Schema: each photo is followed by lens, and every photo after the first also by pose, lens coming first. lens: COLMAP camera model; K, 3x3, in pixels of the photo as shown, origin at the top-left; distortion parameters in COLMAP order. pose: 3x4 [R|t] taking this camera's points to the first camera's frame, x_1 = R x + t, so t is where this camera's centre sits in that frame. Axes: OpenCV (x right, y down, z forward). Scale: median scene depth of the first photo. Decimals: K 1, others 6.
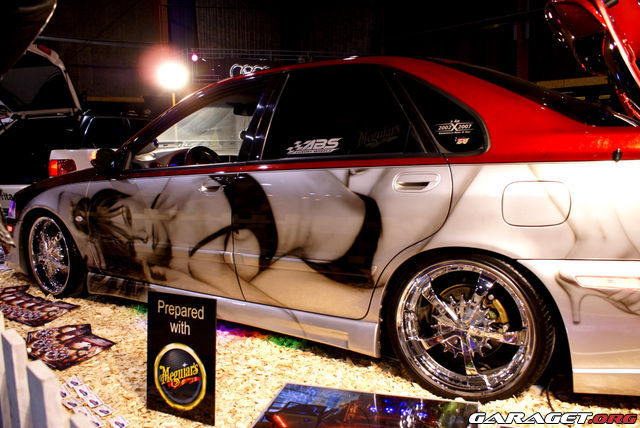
lens RADIAL K [[495.7, 0, 320.0], [0, 495.7, 214.0], [0, 0, 1]] dist [-0.153007, 0.130790]
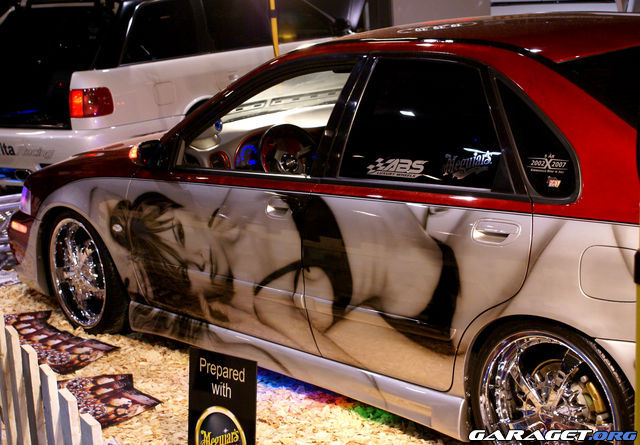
lens RADIAL K [[1158.1, 0, 320.0], [0, 1158.1, 222.5], [0, 0, 1]] dist [-0.005603, -0.026887]
pose [[0.956661, 0.027896, -0.289864, 0.449287], [-0.000671, 0.995609, 0.093602, -0.247859], [0.291203, -0.089351, 0.952480, -0.867488]]
